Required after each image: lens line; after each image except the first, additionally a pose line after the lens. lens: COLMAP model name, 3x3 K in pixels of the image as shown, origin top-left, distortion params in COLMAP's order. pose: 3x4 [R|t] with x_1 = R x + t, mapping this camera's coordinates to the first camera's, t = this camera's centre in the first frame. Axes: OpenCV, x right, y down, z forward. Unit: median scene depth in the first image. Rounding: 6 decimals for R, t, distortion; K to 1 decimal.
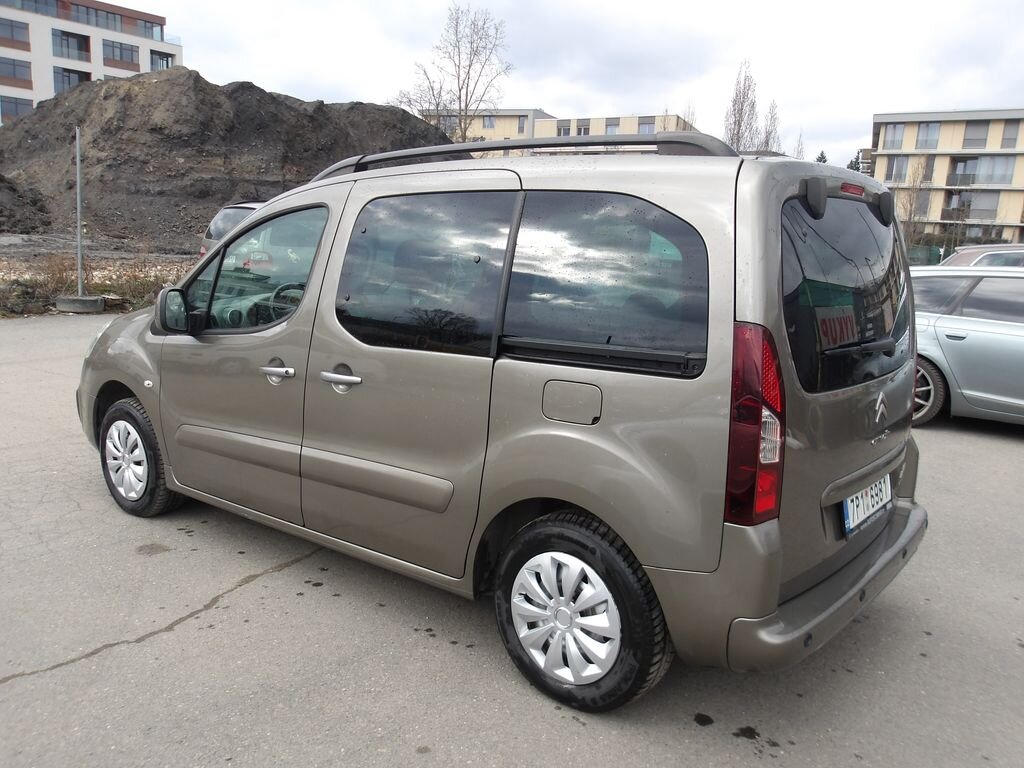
lens RADIAL K [[849.9, 0, 513.4], [0, 849.9, 359.3], [0, 0, 1]] dist [0.004756, -0.001446]
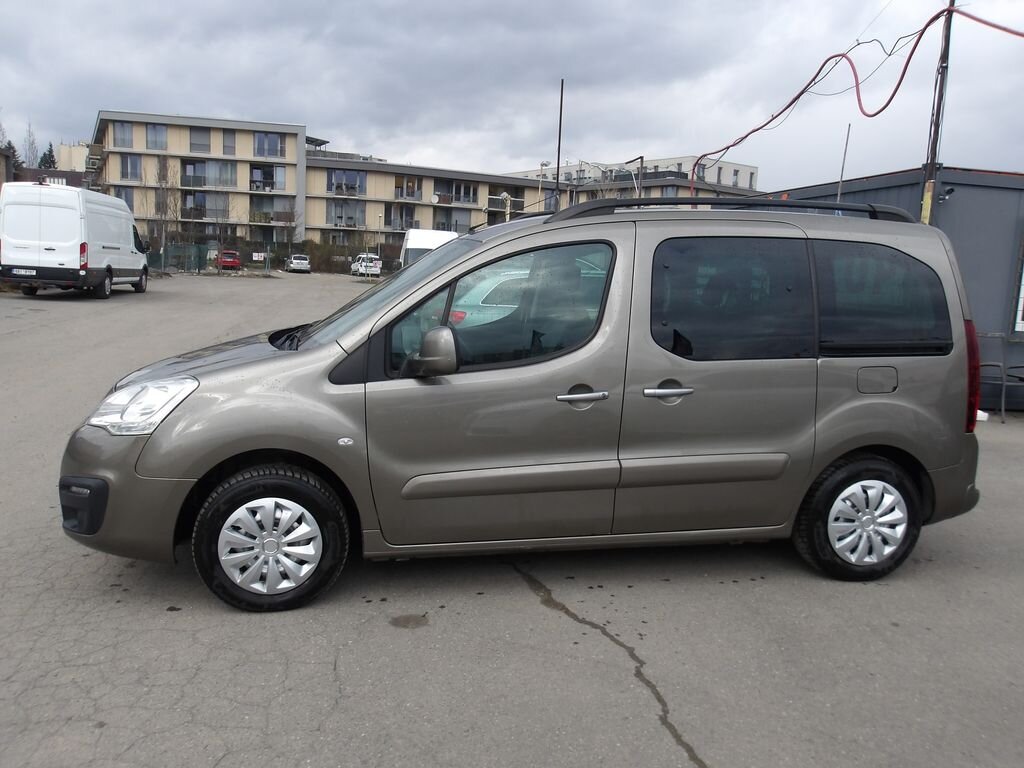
lens RADIAL K [[849.9, 0, 491.5], [0, 849.9, 359.6], [0, 0, 1]] dist [0.004756, -0.001446]
pose [[0.662712, -0.106820, 0.741217, -1.013738], [0.103237, 0.993356, 0.050854, -0.088354], [-0.741724, 0.042820, 0.669337, 0.326551]]
